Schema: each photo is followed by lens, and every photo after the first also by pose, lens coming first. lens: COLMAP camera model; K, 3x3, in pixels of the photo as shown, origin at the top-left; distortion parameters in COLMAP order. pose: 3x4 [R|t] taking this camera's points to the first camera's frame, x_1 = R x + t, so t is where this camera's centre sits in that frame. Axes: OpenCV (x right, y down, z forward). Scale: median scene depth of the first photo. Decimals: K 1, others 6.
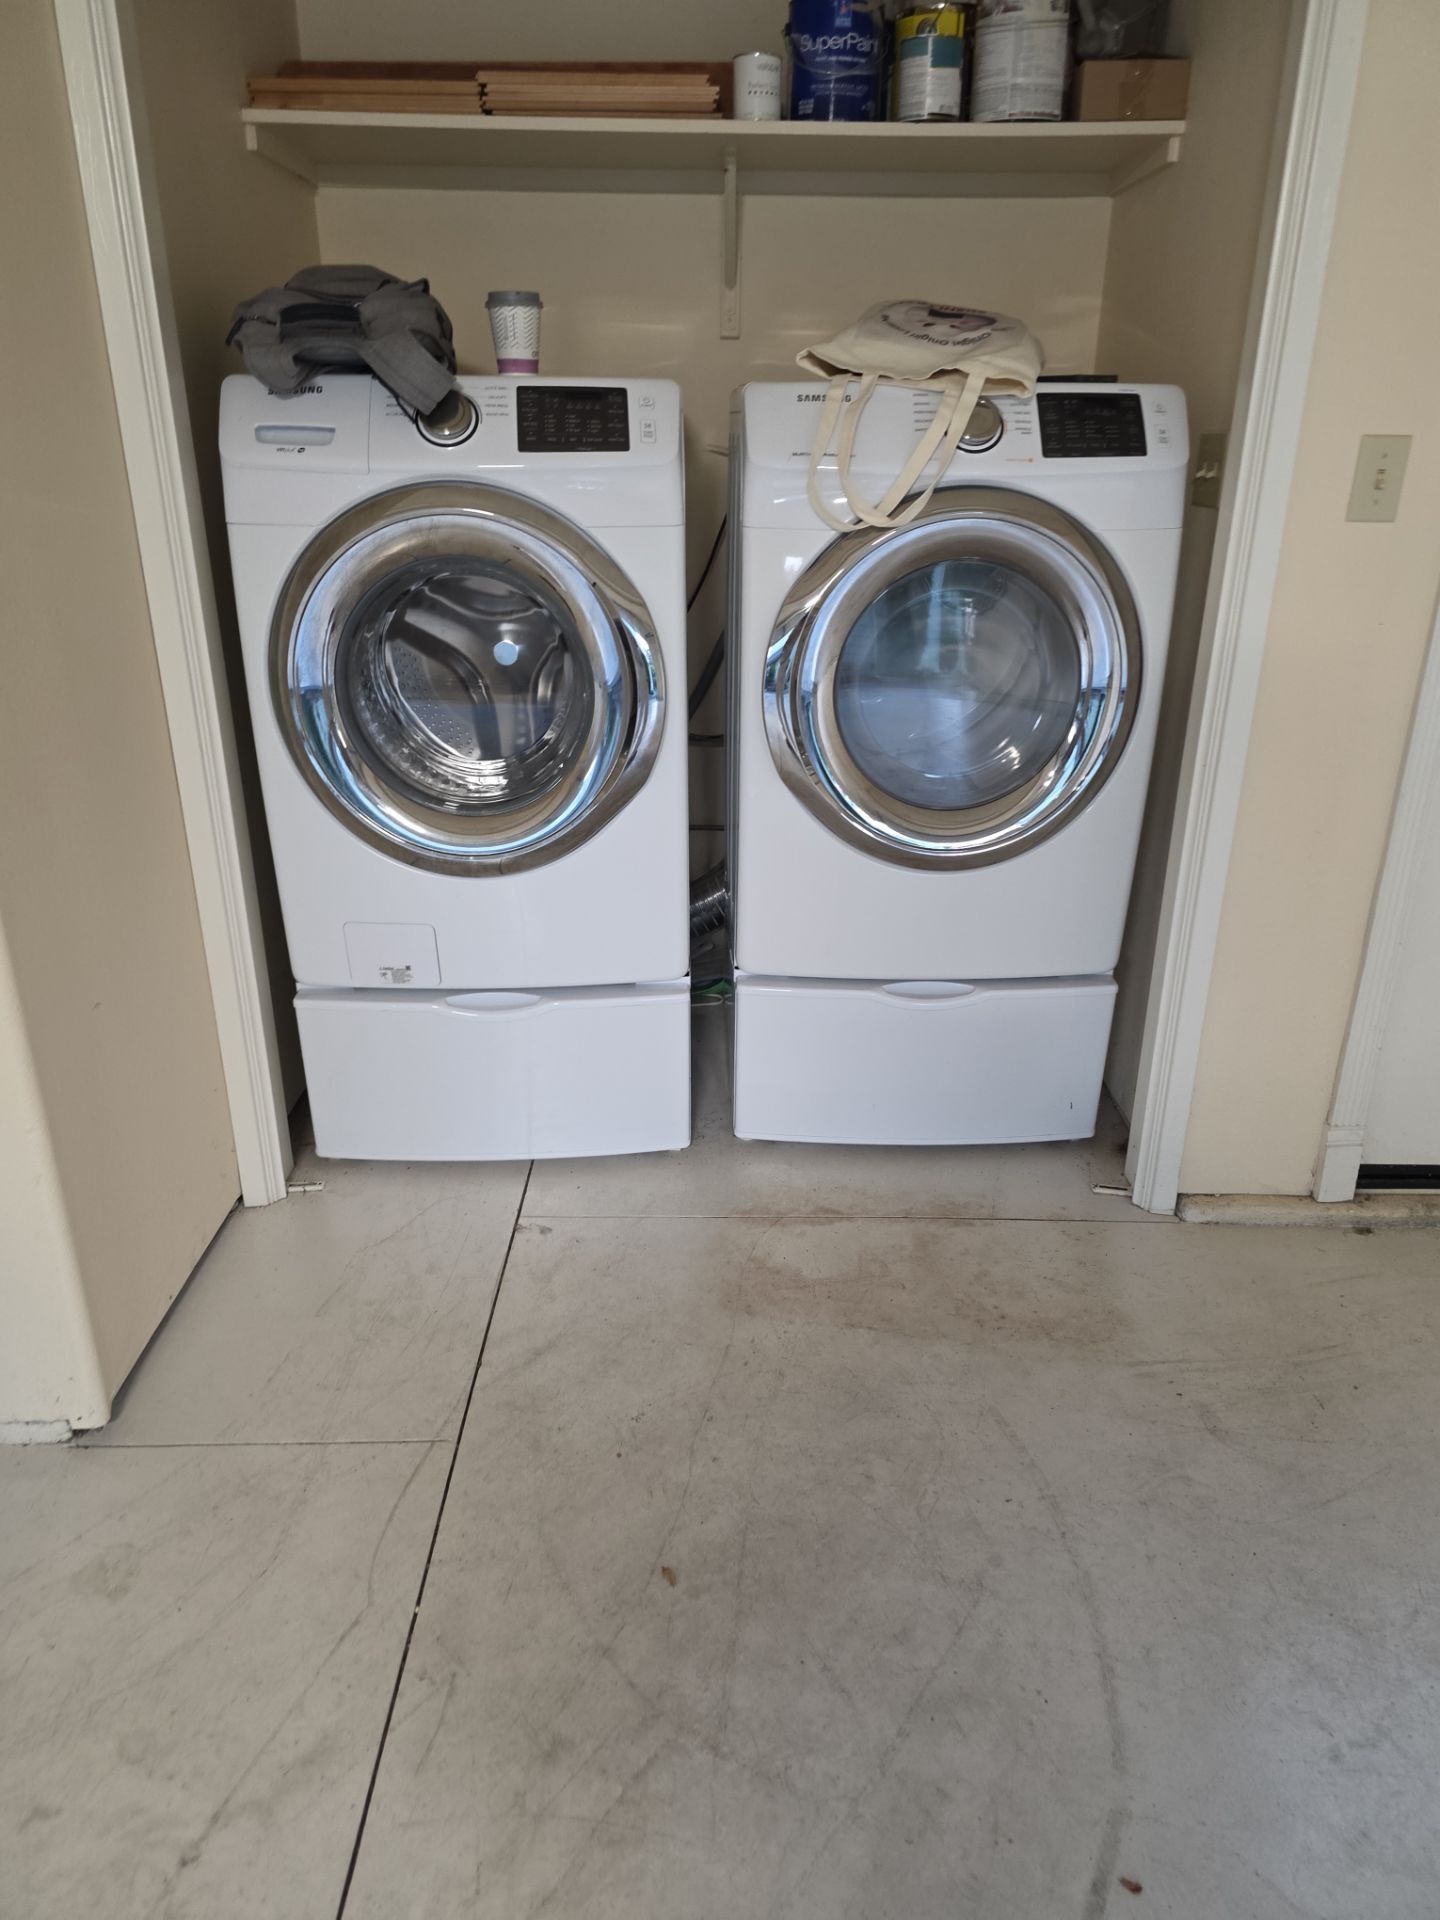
lens RADIAL K [[1296.0, 0, 731.5], [0, 1296.0, 944.0], [0, 0, 1]] dist [0.055313, -0.050154]
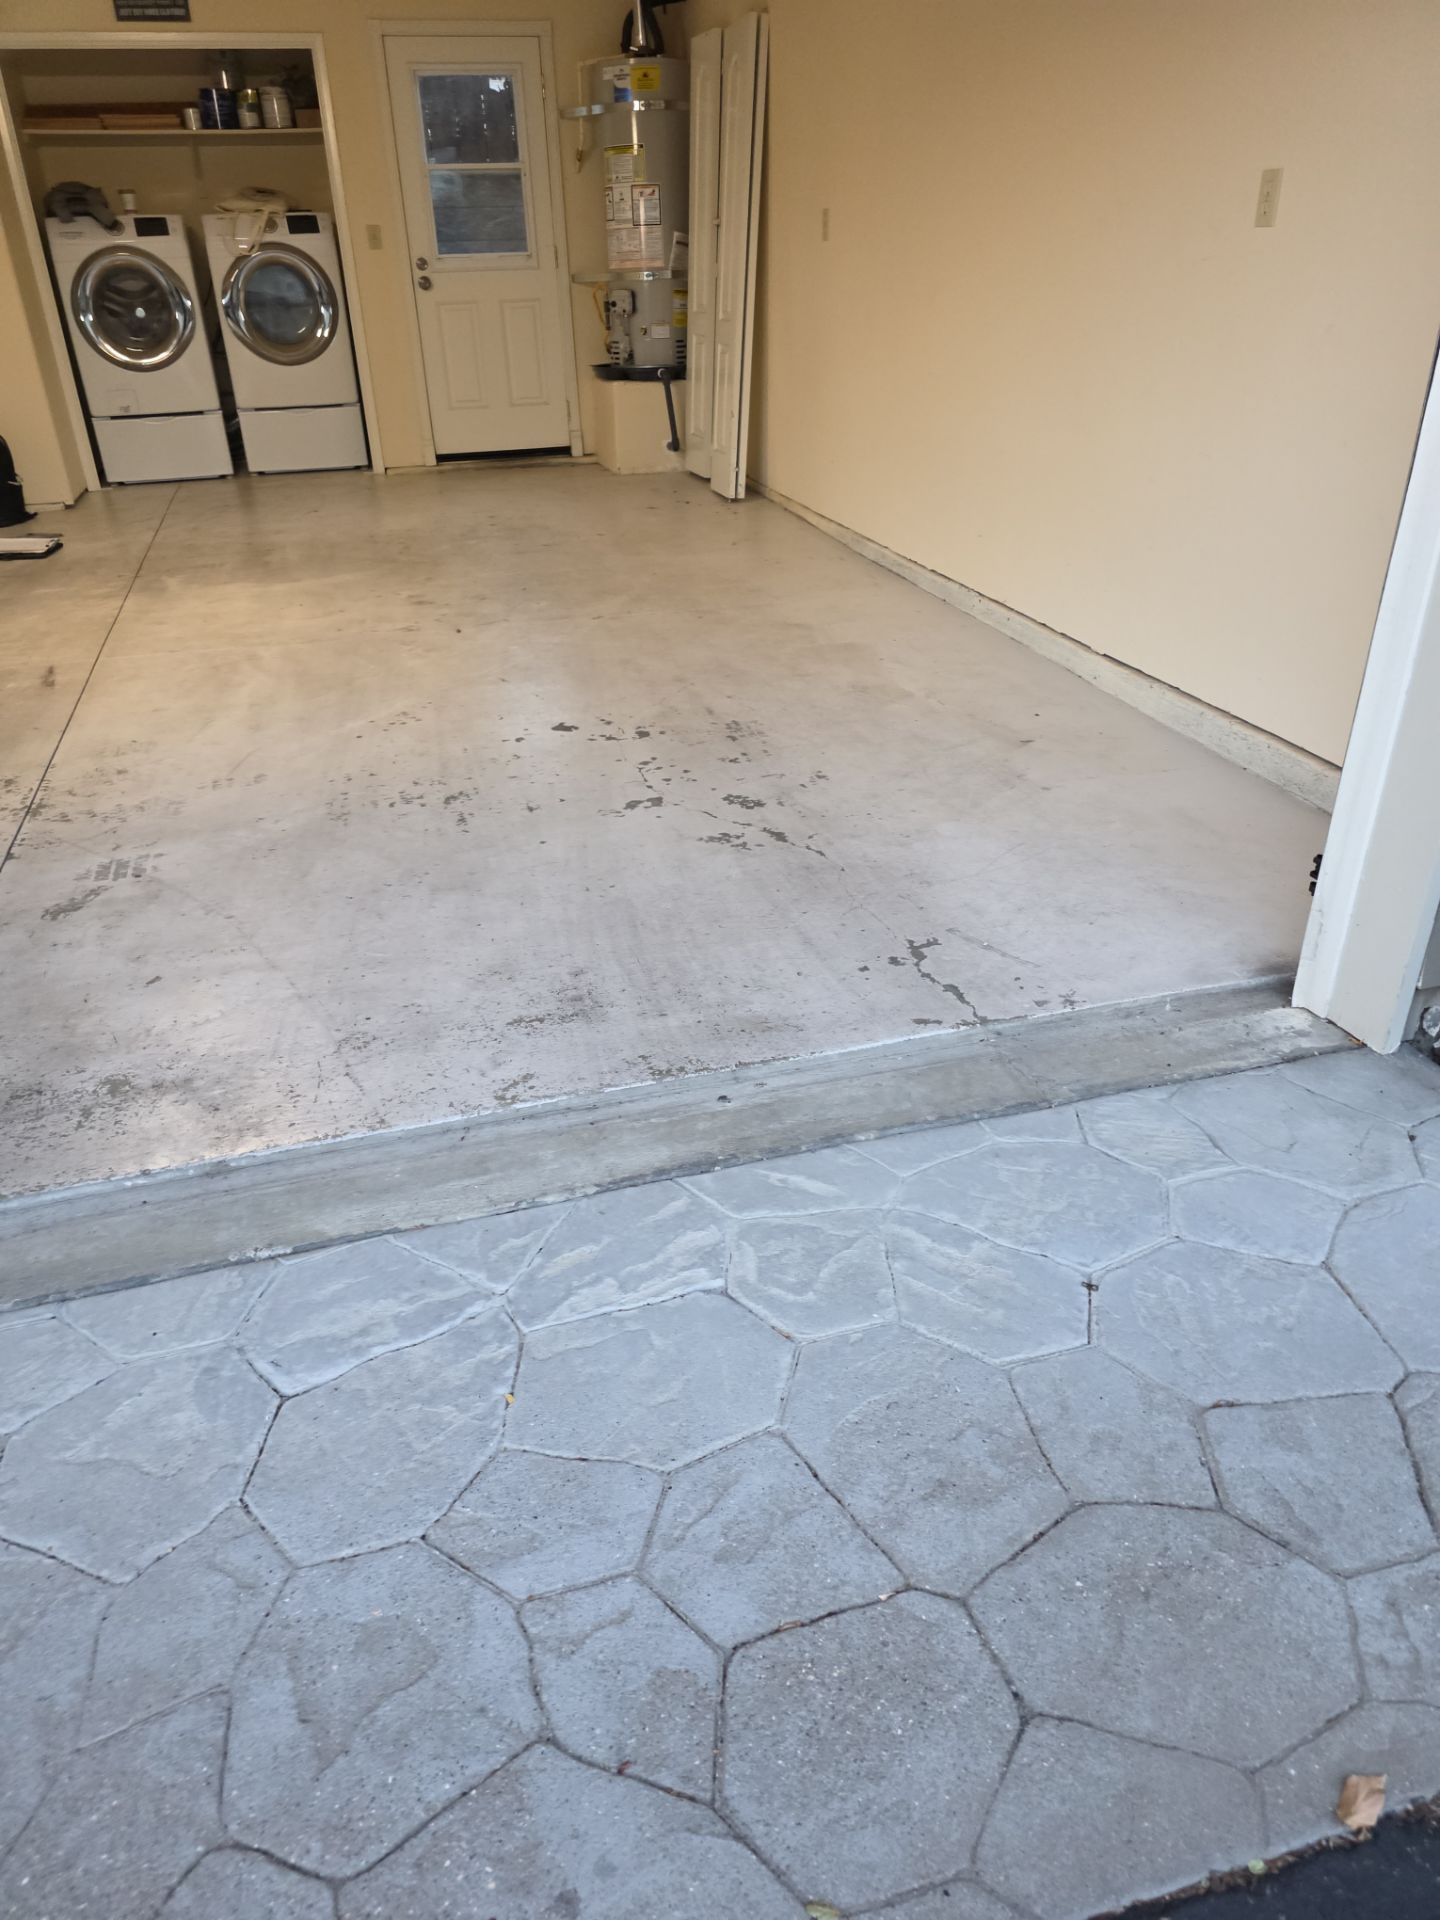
lens RADIAL K [[1310.9, 0, 719.9], [0, 1310.9, 947.8], [0, 0, 1]] dist [0.040669, -0.031327]
pose [[0.964644, -0.154326, 0.213648, 0.292492], [0.131090, 0.984198, 0.119036, 1.285705], [-0.228643, -0.086821, 0.969631, -2.987690]]
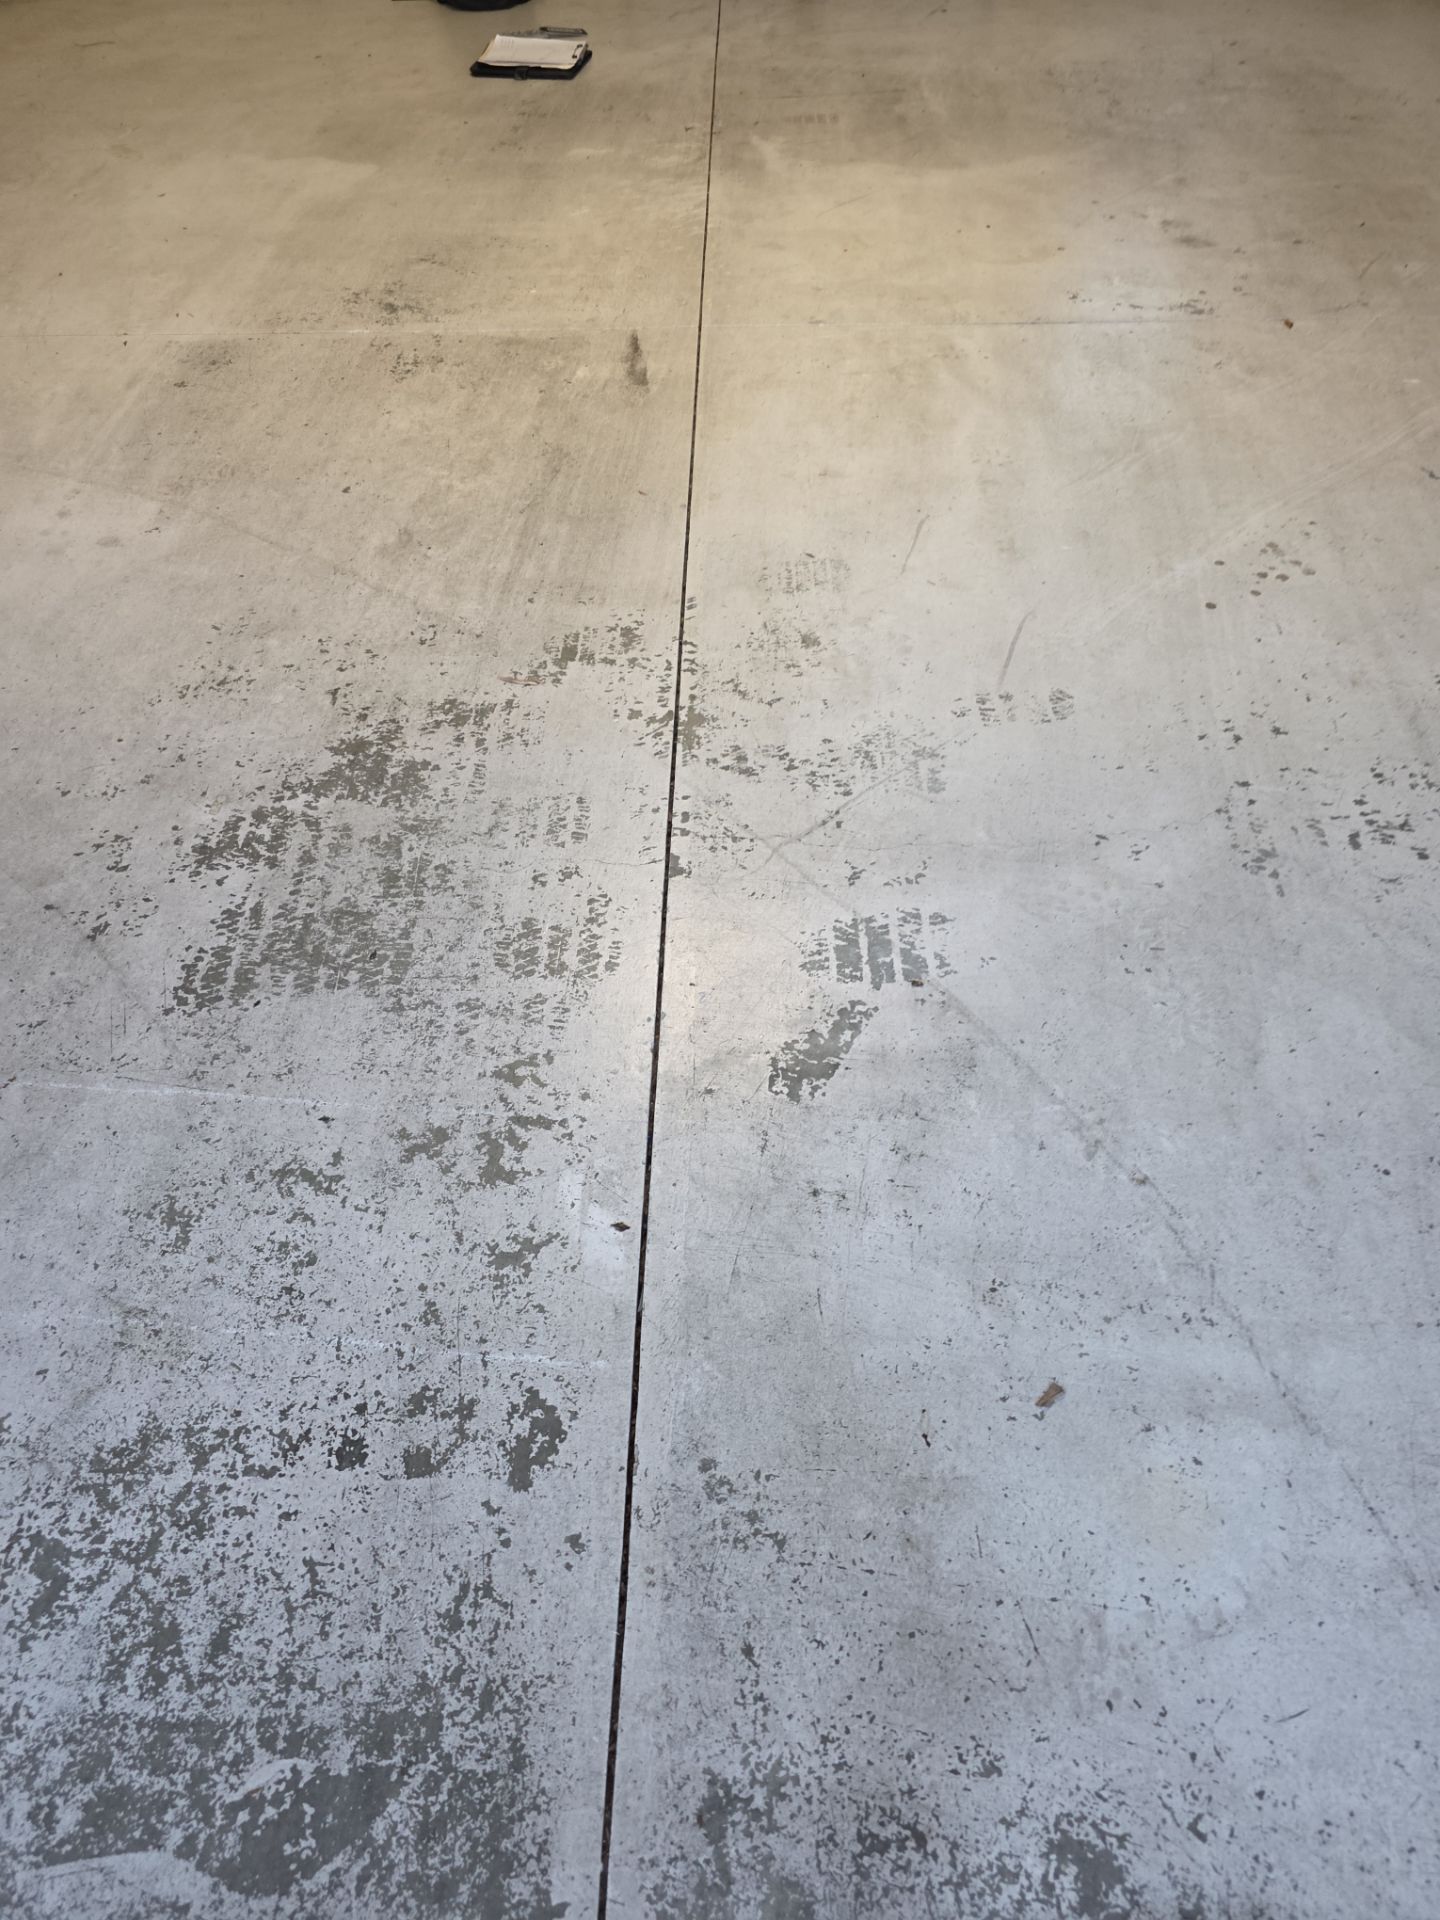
lens RADIAL K [[1296.0, 0, 733.7], [0, 1296.0, 1051.3], [0, 0, 1]] dist [0.055313, -0.050154]
pose [[0.999152, -0.003699, -0.041012, -0.058382], [0.021982, 0.890085, 0.455265, 1.003732], [0.034820, -0.455780, 0.889411, -2.162916]]
